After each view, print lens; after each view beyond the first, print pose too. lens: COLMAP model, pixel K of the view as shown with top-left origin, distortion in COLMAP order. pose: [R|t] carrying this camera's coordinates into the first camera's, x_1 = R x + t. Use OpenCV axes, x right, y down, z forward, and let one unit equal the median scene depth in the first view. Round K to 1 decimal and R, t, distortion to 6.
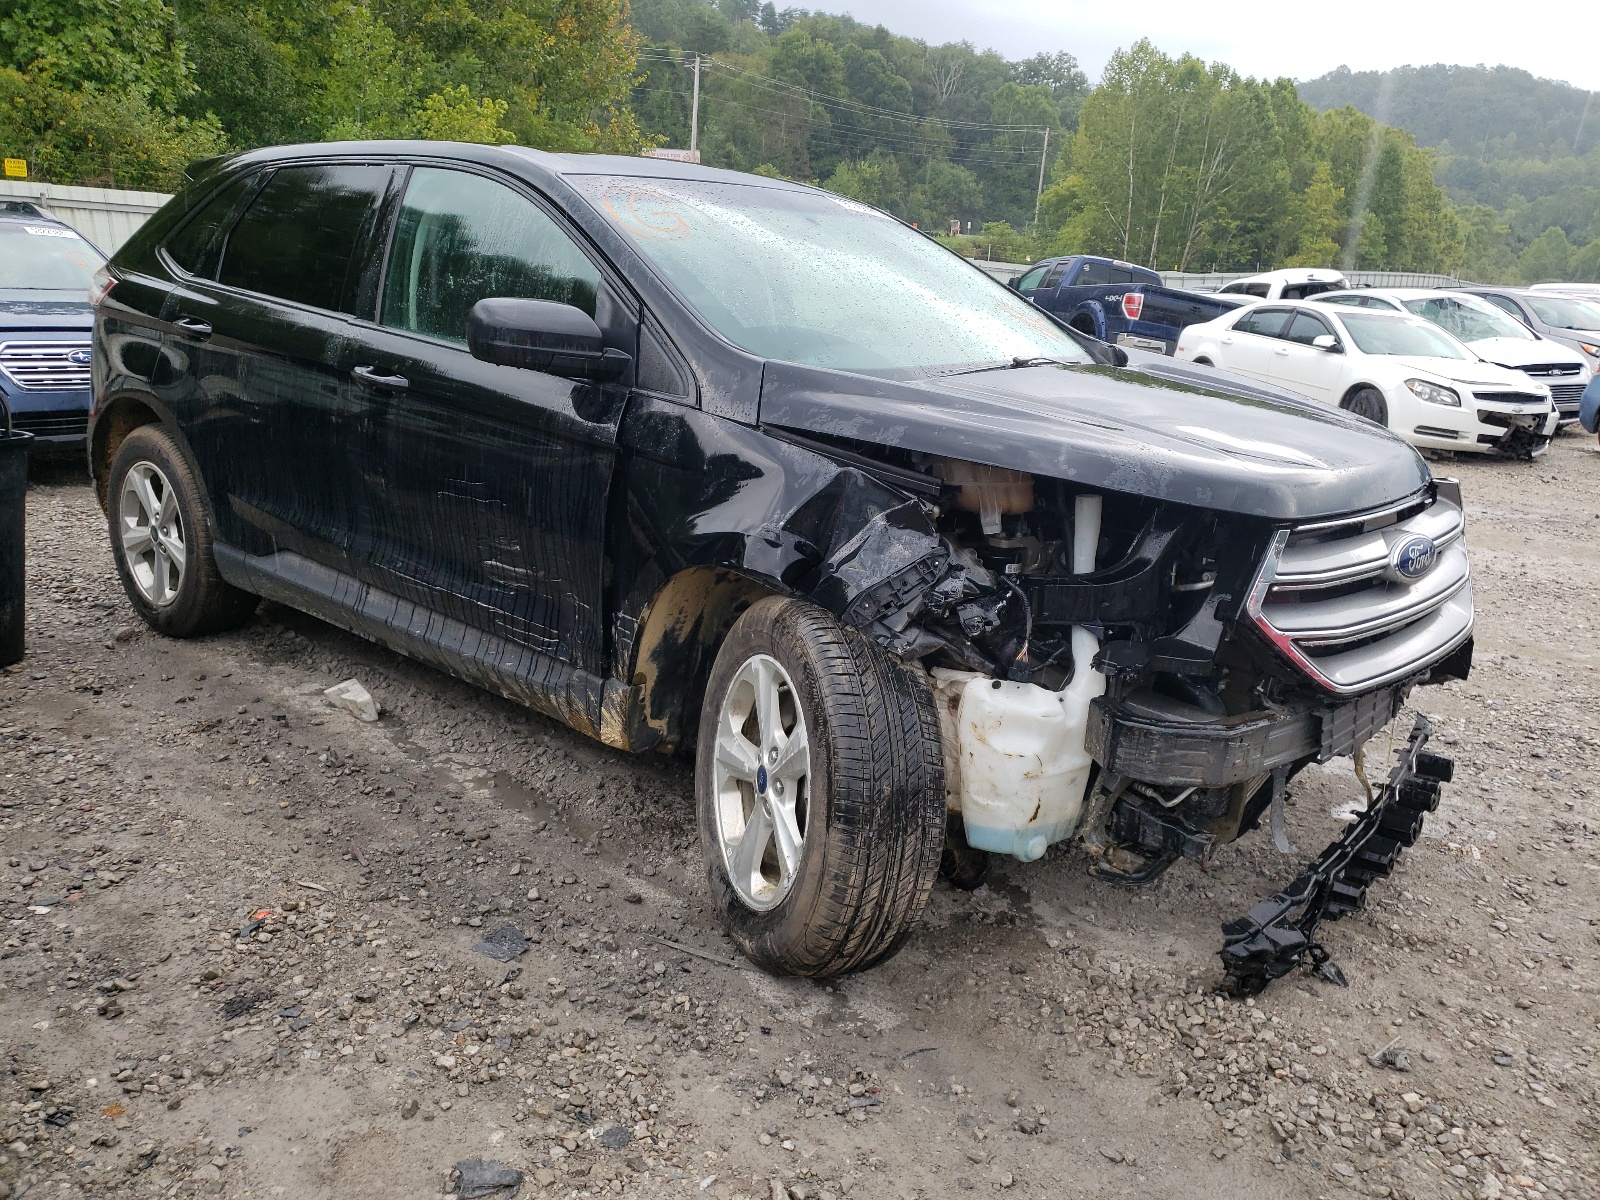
lens RADIAL K [[1208.5, 0, 800.0], [0, 1208.5, 600.0], [0, 0, 1]] dist [0.021677, -0.001971]
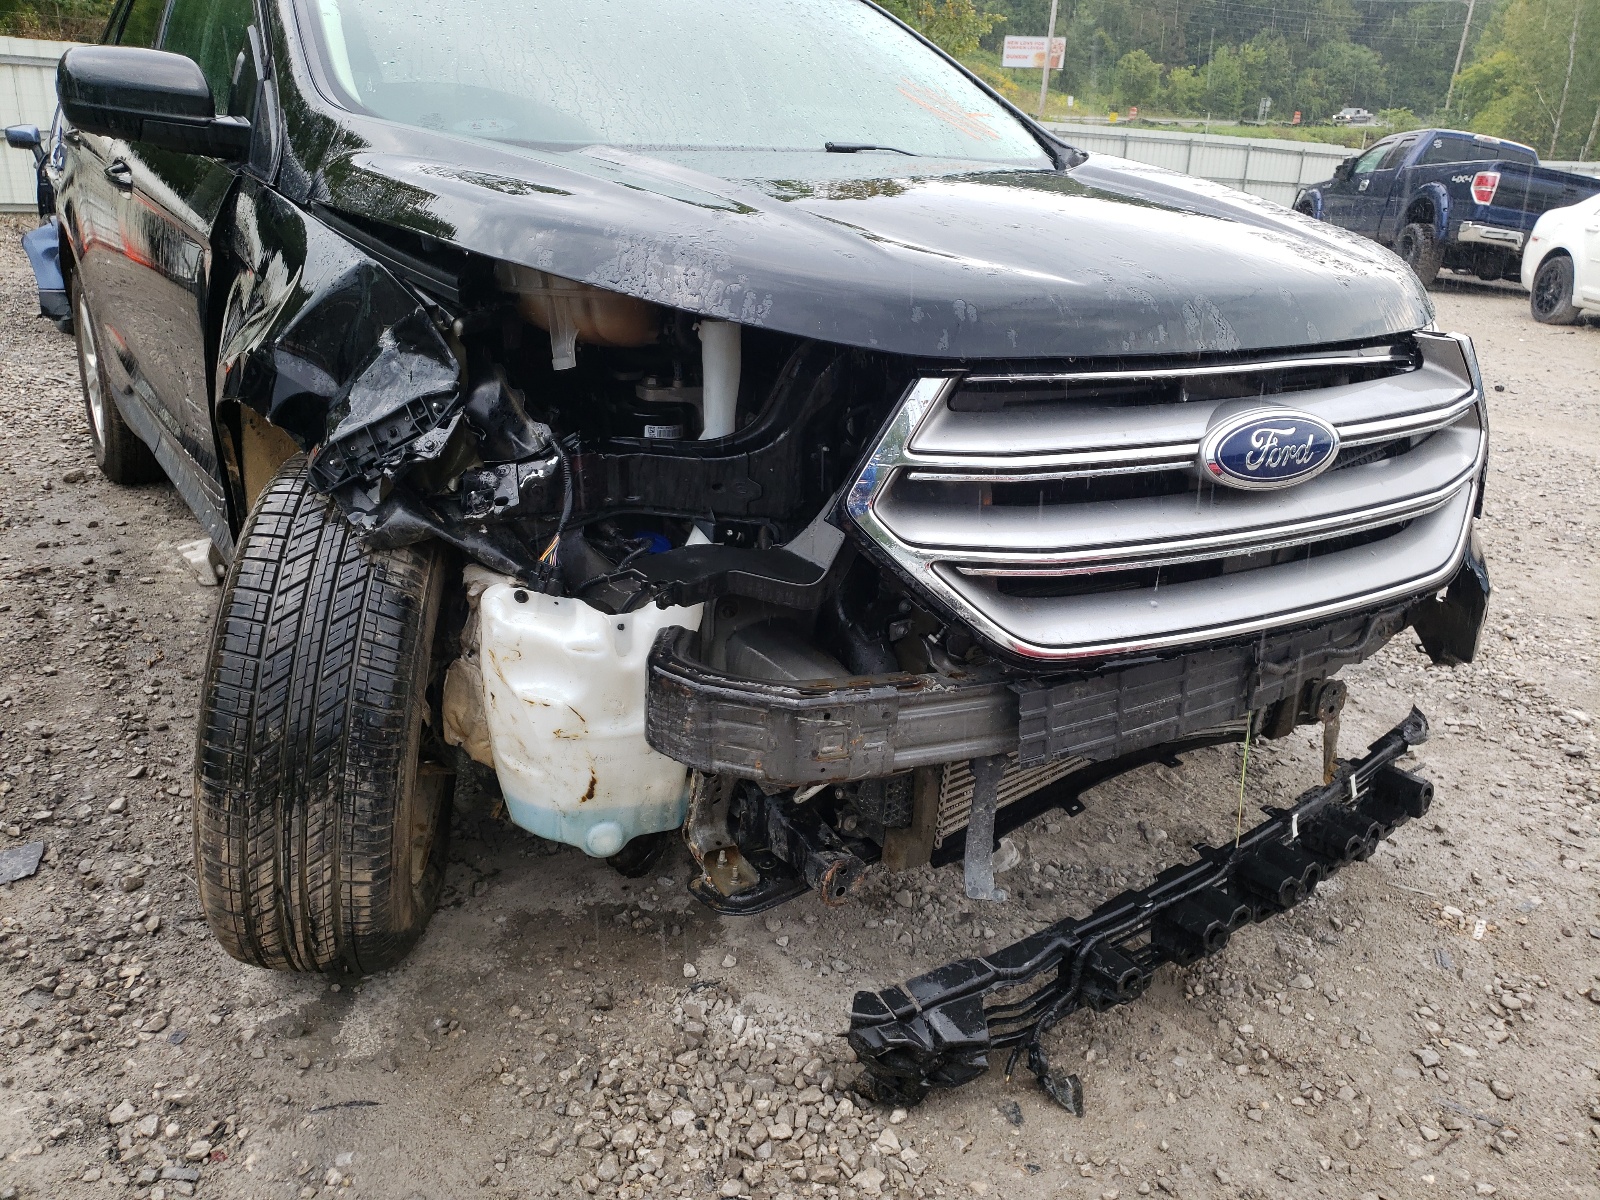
lens RADIAL K [[1208.5, 0, 800.0], [0, 1208.5, 600.0], [0, 0, 1]] dist [0.021677, -0.001971]
pose [[0.963094, 0.089118, -0.253985, 0.463844], [-0.069262, 0.993877, 0.086094, 0.003766], [0.260102, -0.065325, 0.963369, 0.380040]]
